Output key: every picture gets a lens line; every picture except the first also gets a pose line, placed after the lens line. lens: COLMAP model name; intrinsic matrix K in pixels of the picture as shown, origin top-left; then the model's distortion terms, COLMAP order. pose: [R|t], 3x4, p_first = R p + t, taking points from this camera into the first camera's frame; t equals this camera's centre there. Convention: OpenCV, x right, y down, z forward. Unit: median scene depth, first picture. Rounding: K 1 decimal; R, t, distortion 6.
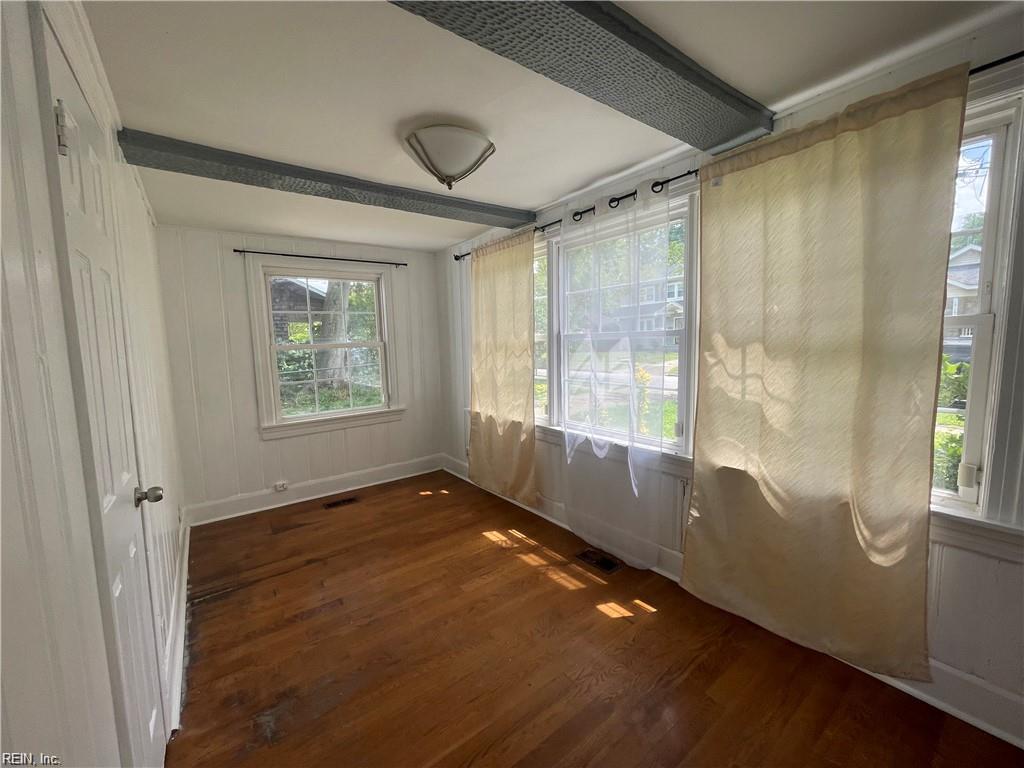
lens RADIAL K [[414.6, 0, 516.0], [0, 414.6, 384.7], [0, 0, 1]] dist [-0.001005, 0.000055]
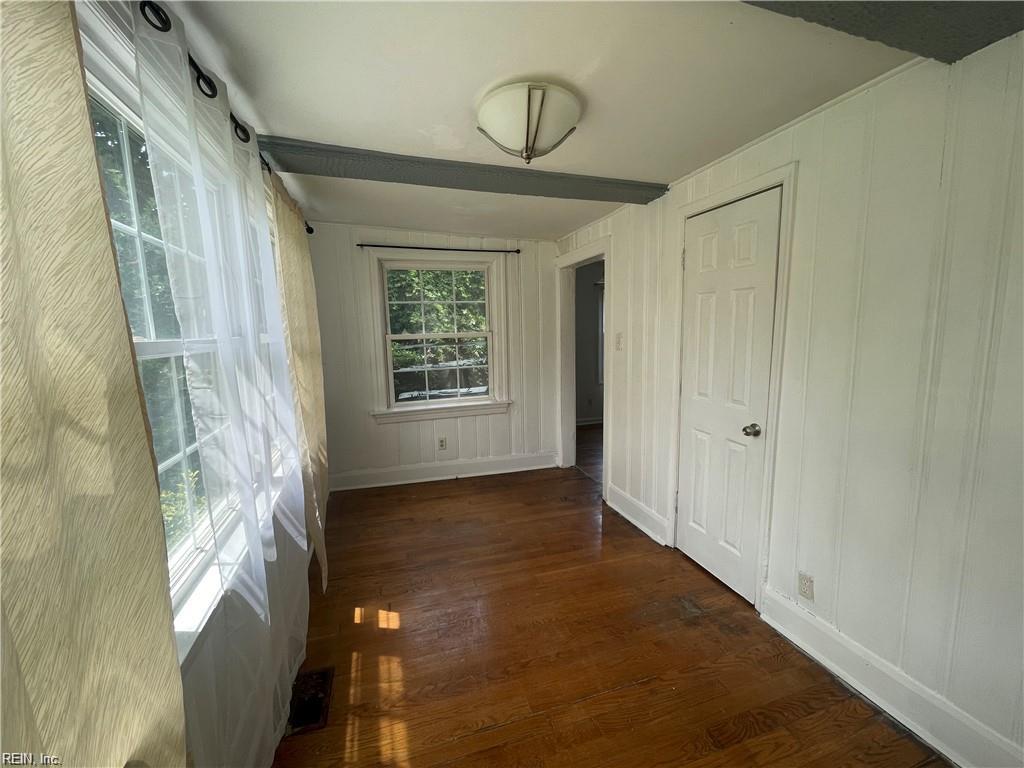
lens RADIAL K [[414.6, 0, 513.4], [0, 414.6, 384.3], [0, 0, 1]] dist [-0.001005, 0.000055]
pose [[-0.943763, 0.005403, 0.330577, -0.353584], [0.083362, 0.971451, 0.222113, -0.181083], [-0.319939, 0.237180, -0.917270, 1.598145]]
